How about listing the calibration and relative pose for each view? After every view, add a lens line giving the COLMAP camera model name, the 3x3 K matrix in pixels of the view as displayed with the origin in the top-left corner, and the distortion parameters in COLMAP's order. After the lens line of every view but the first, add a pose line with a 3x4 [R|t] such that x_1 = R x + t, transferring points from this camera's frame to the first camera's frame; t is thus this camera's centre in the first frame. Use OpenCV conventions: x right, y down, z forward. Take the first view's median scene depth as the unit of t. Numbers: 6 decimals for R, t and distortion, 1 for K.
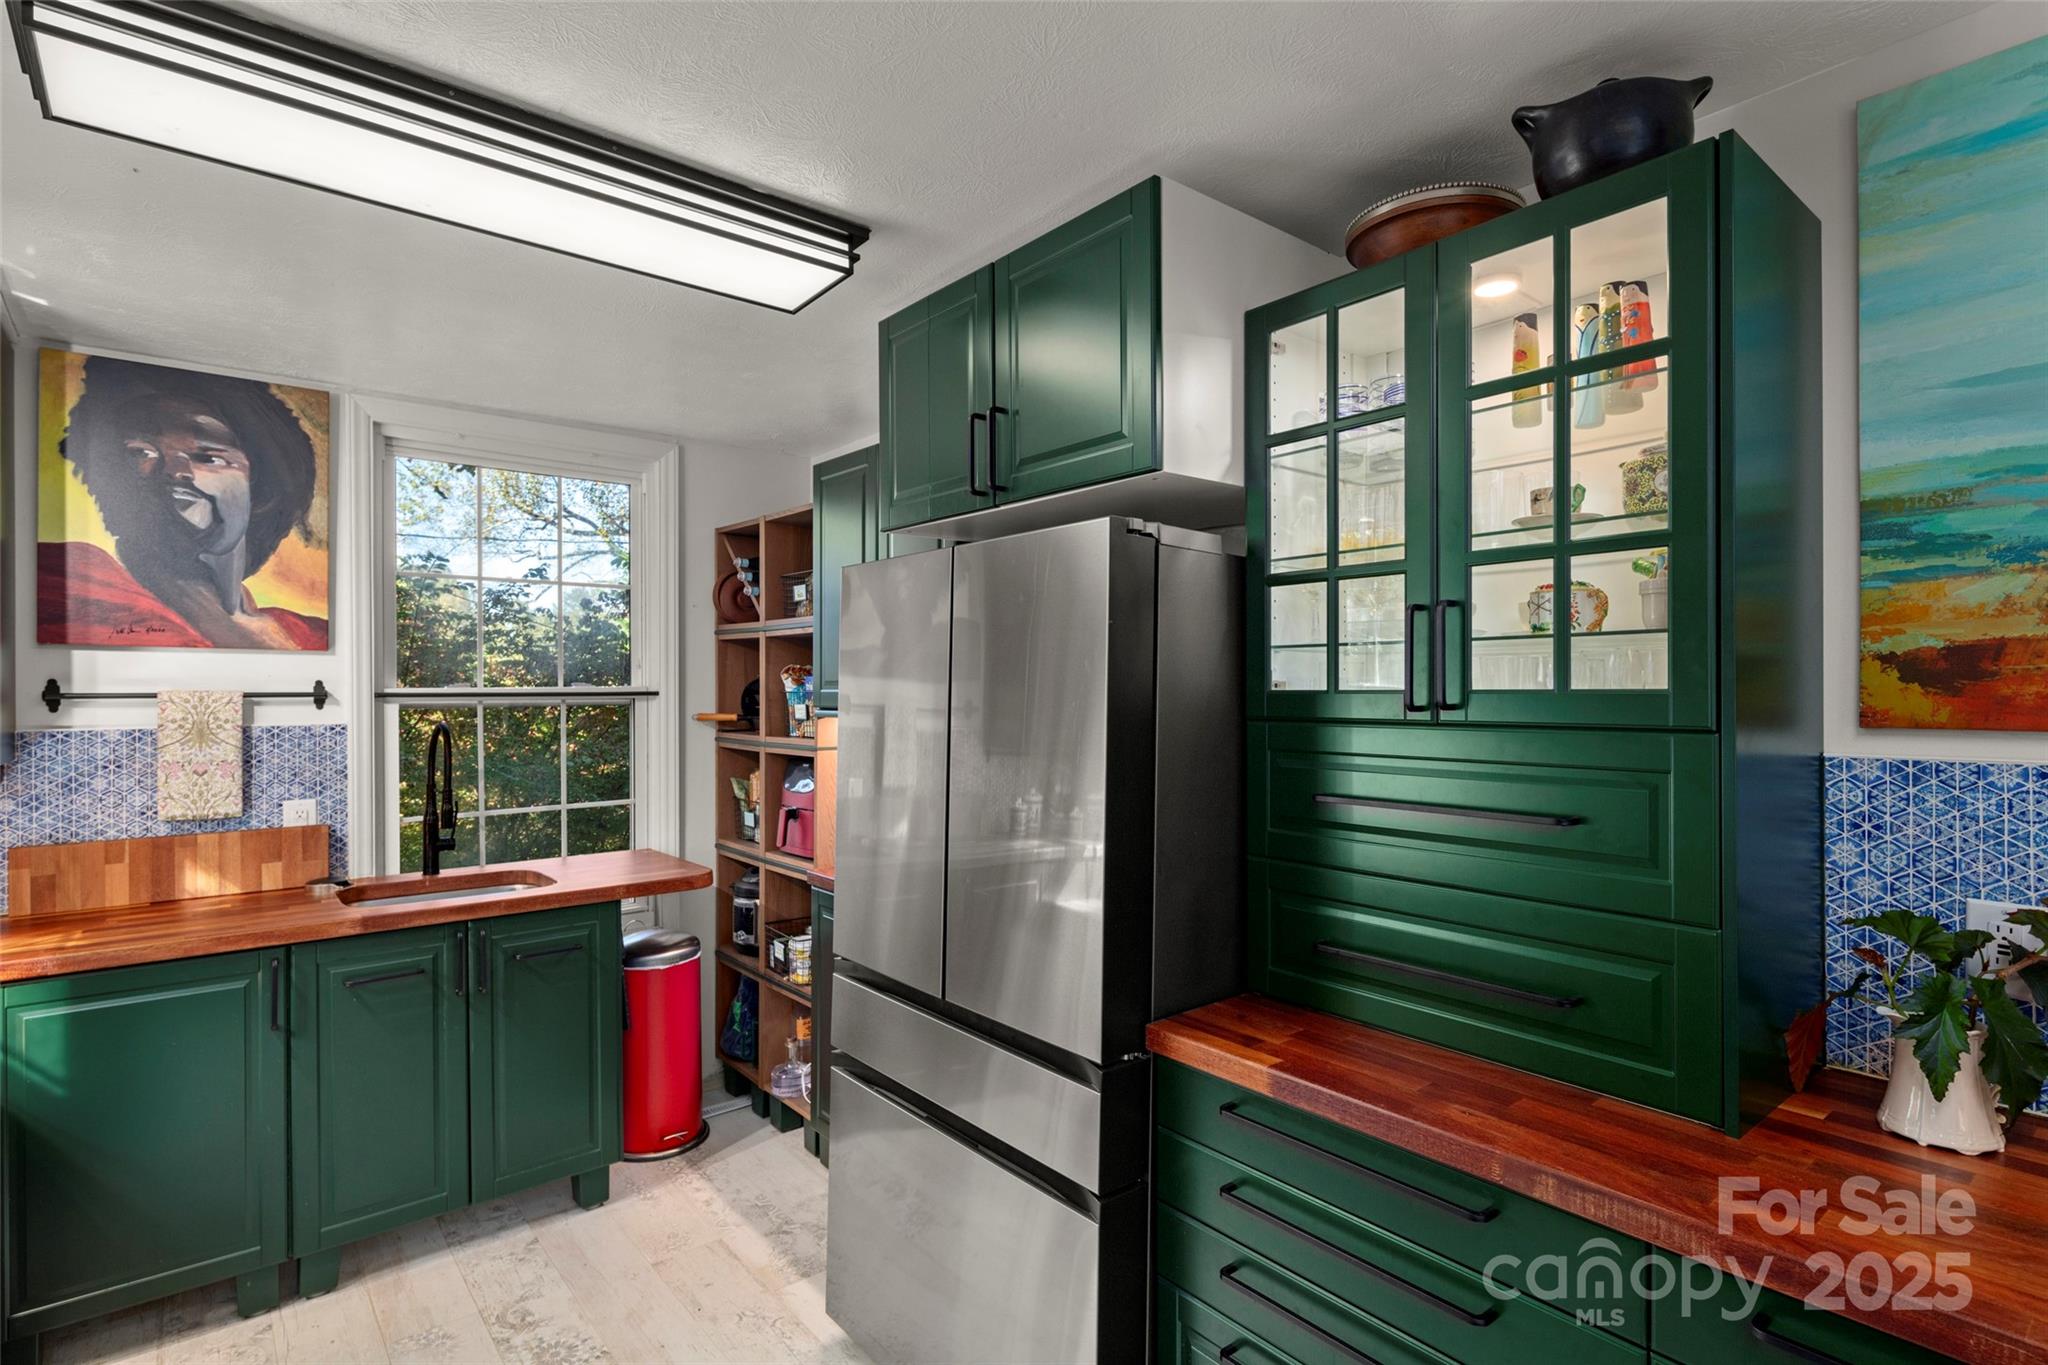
lens RADIAL K [[1004.1, 0, 1052.0], [0, 1004.1, 688.5], [0, 0, 1]] dist [0.000160, -0.002286]
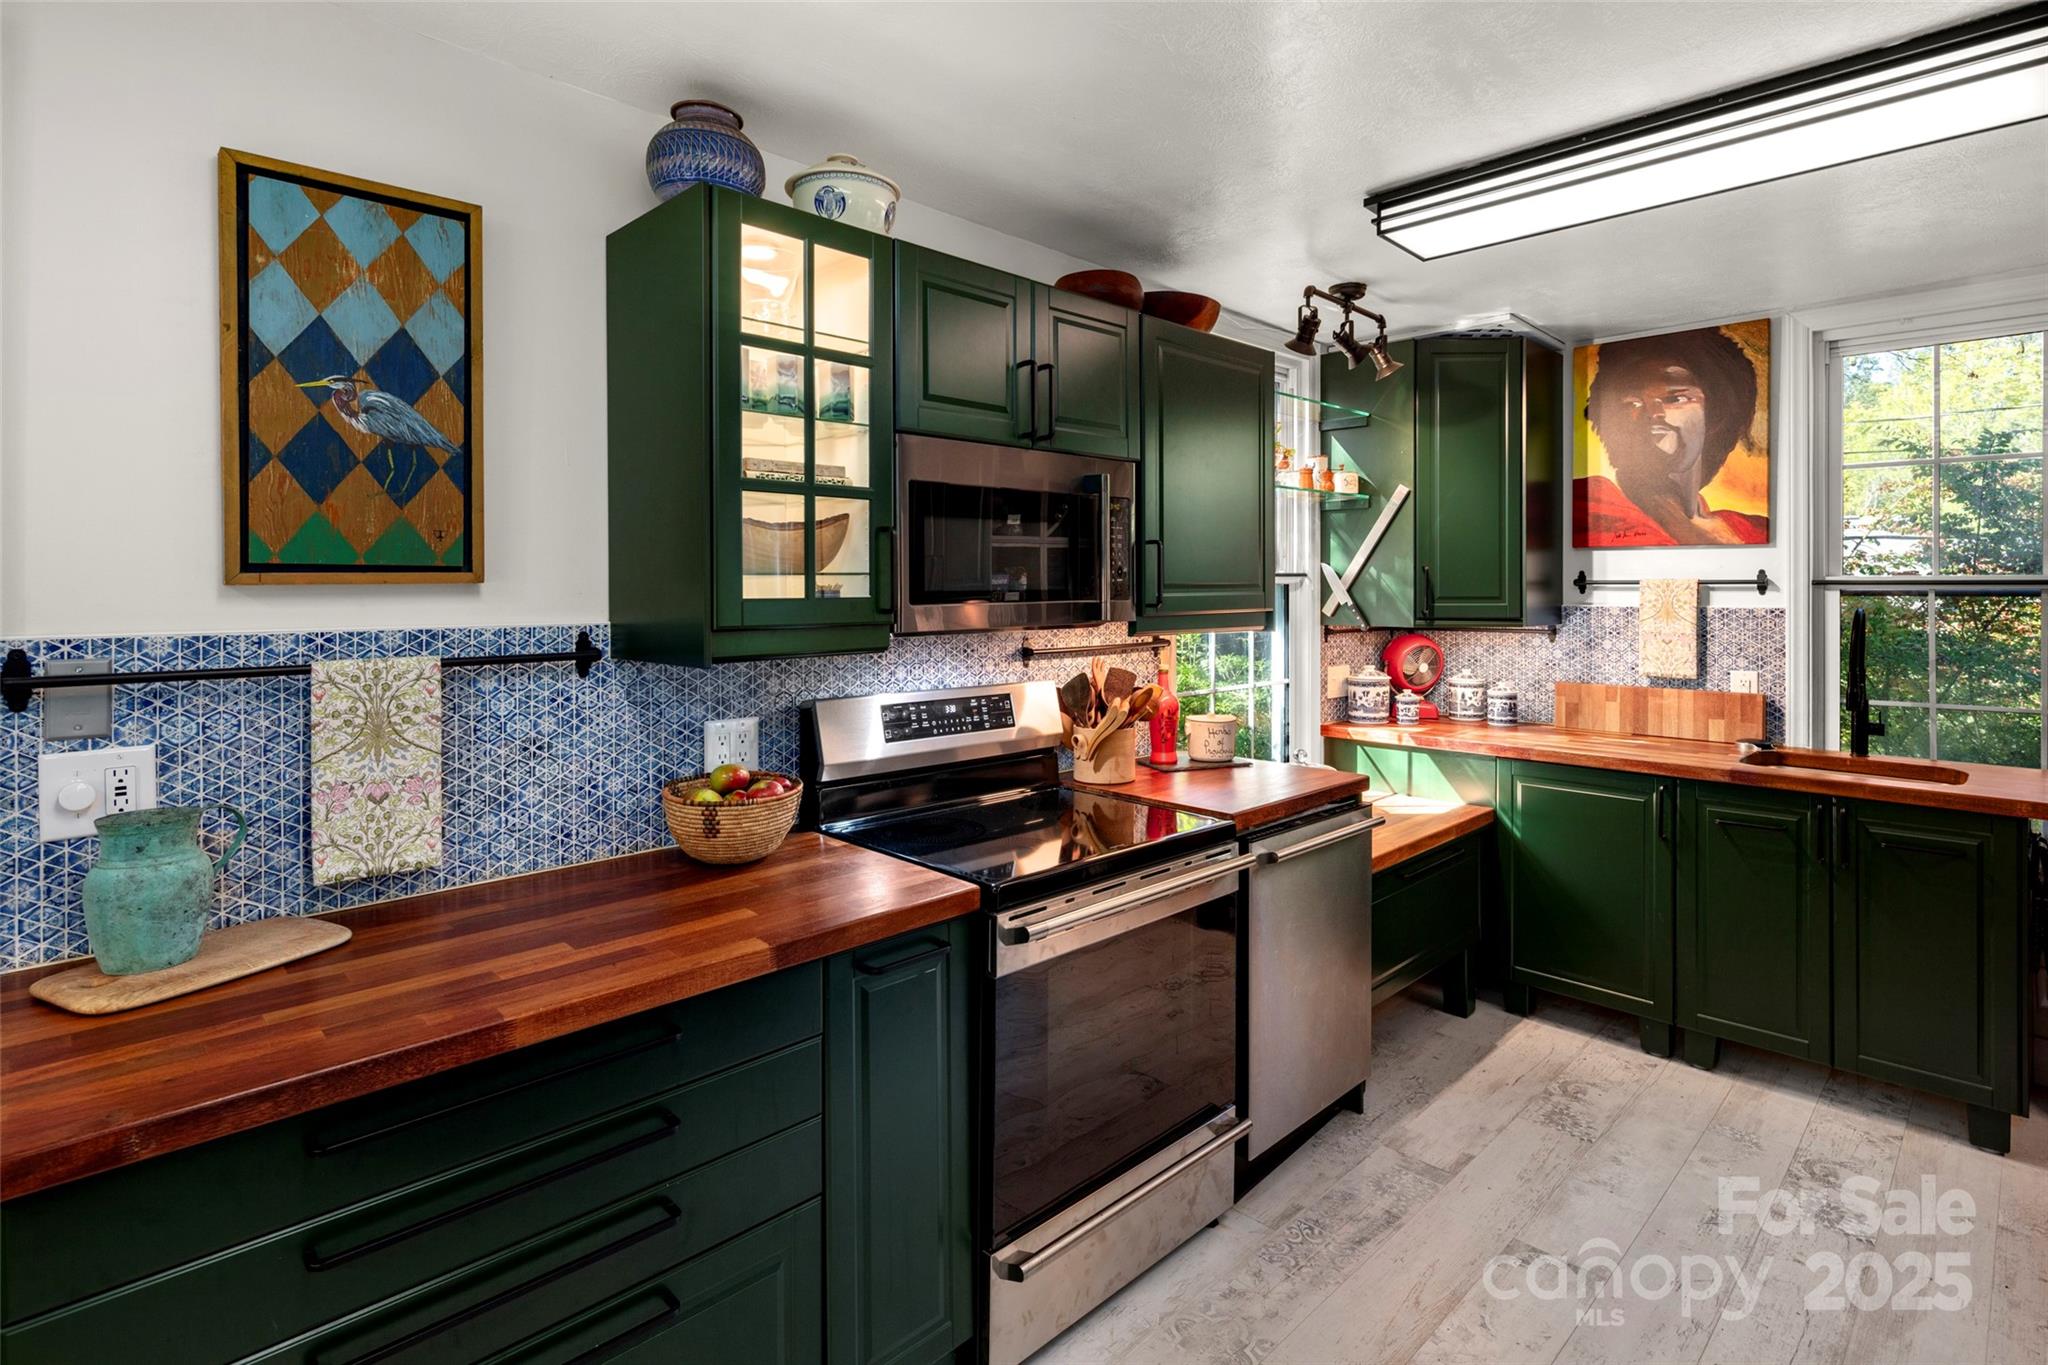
lens RADIAL K [[1009.2, 0, 1042.7], [0, 1009.2, 591.5], [0, 0, 1]] dist [0.002534, -0.001991]
pose [[0.081585, 0.009713, -0.996619, 0.388476], [0.001473, 0.999950, 0.009866, 0.004495], [0.996665, -0.002273, 0.081567, 0.083490]]
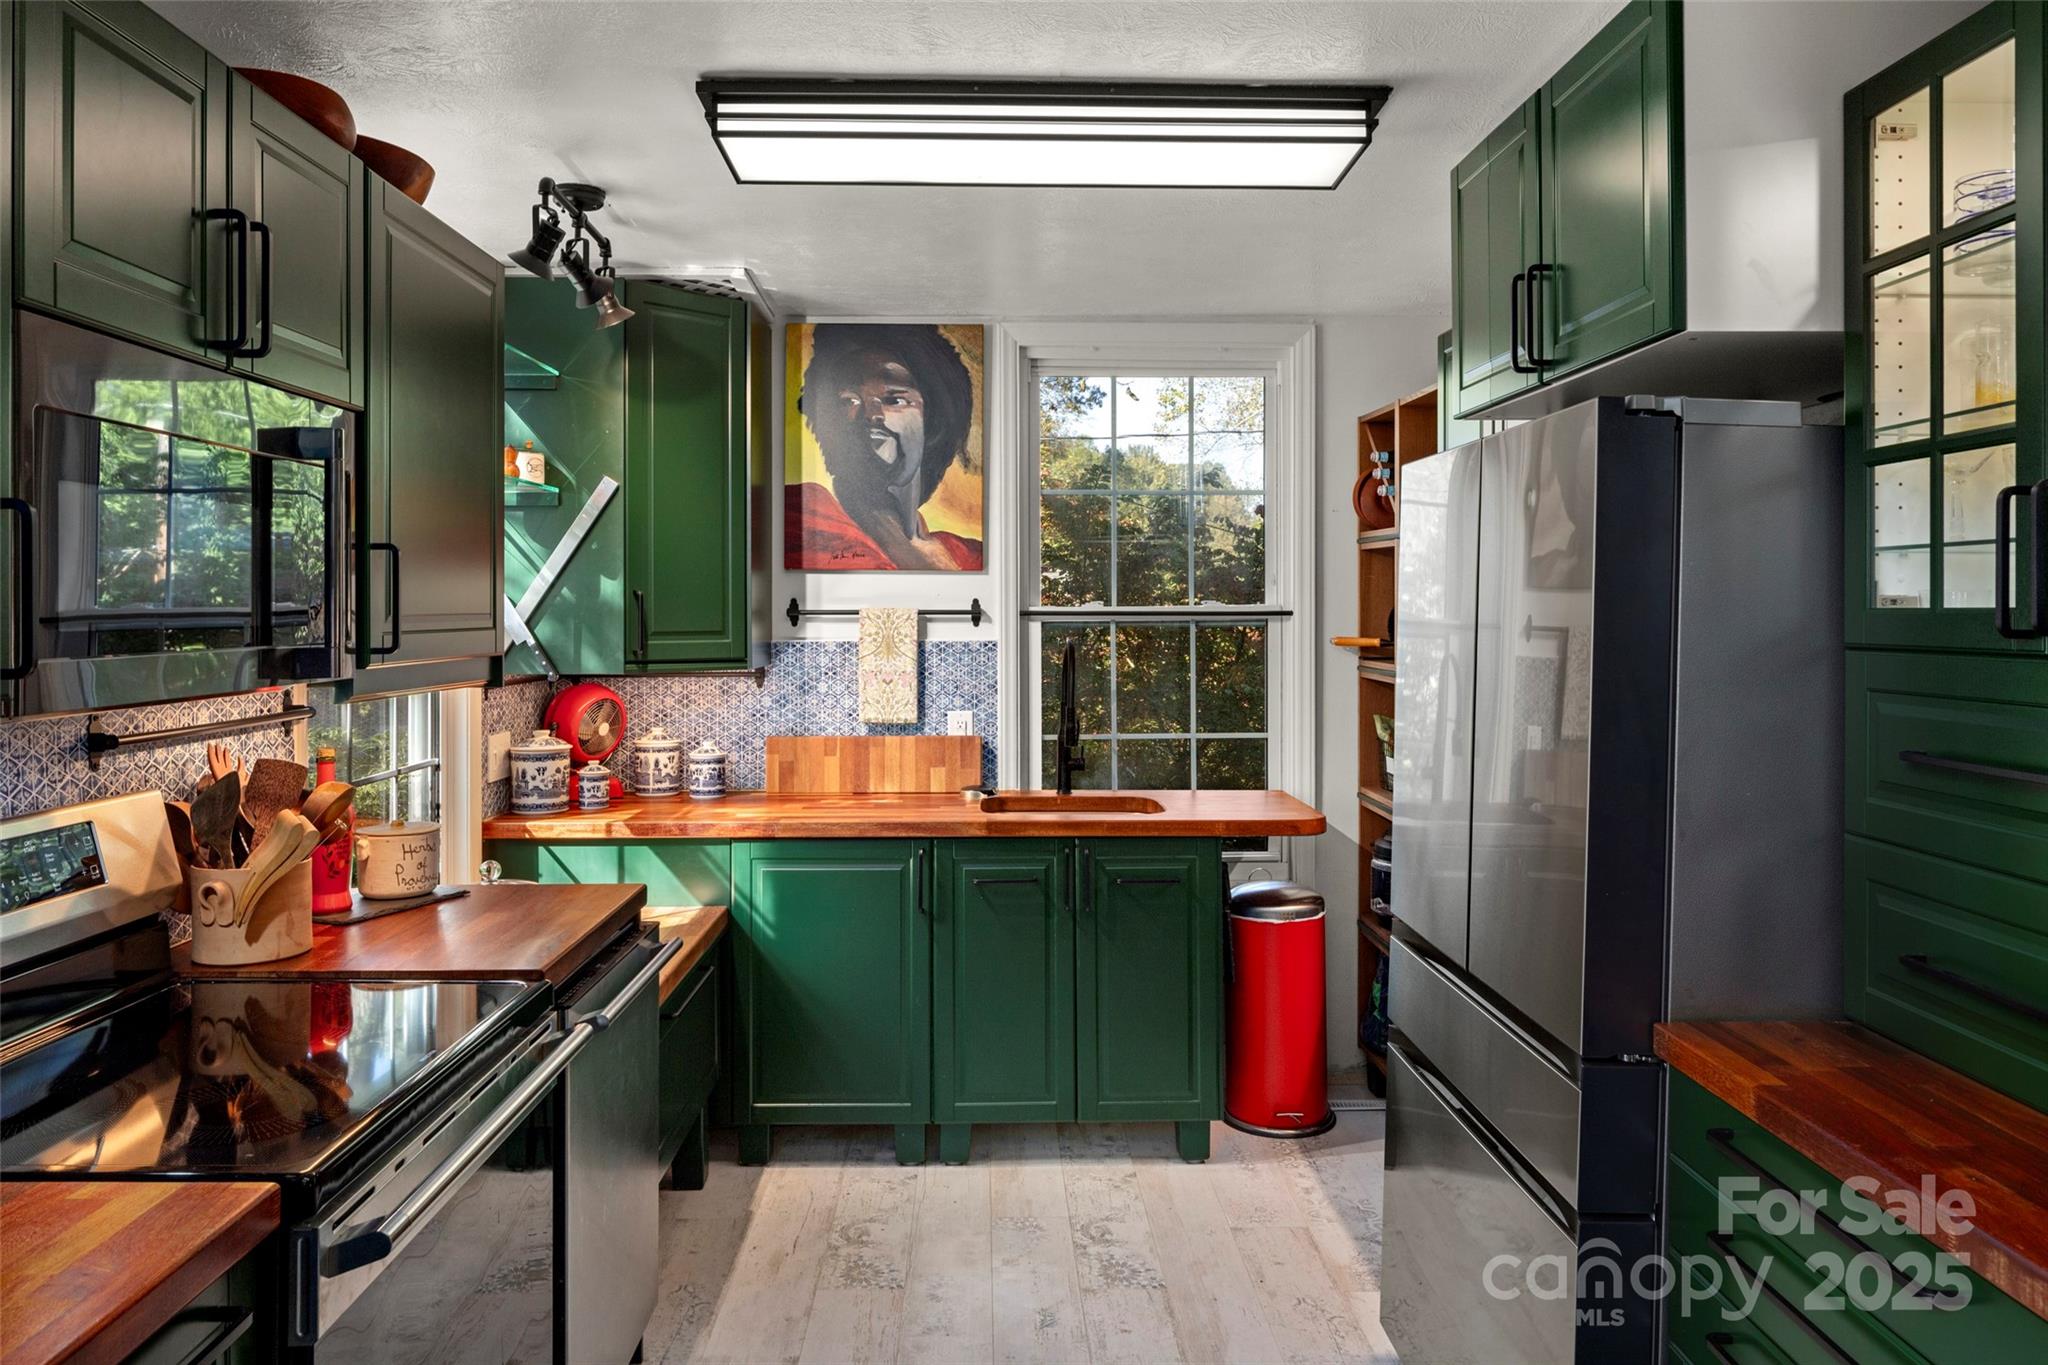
lens RADIAL K [[1390.3, 0, 1023.1], [0, 1390.3, 610.1], [0, 0, 1]] dist [-0.005208, 0.000150]
pose [[0.777727, 0.002339, -0.628598, 0.242091], [-0.002381, 0.999997, 0.000775, 0.002437], [0.628598, 0.000894, 0.777730, -0.111704]]
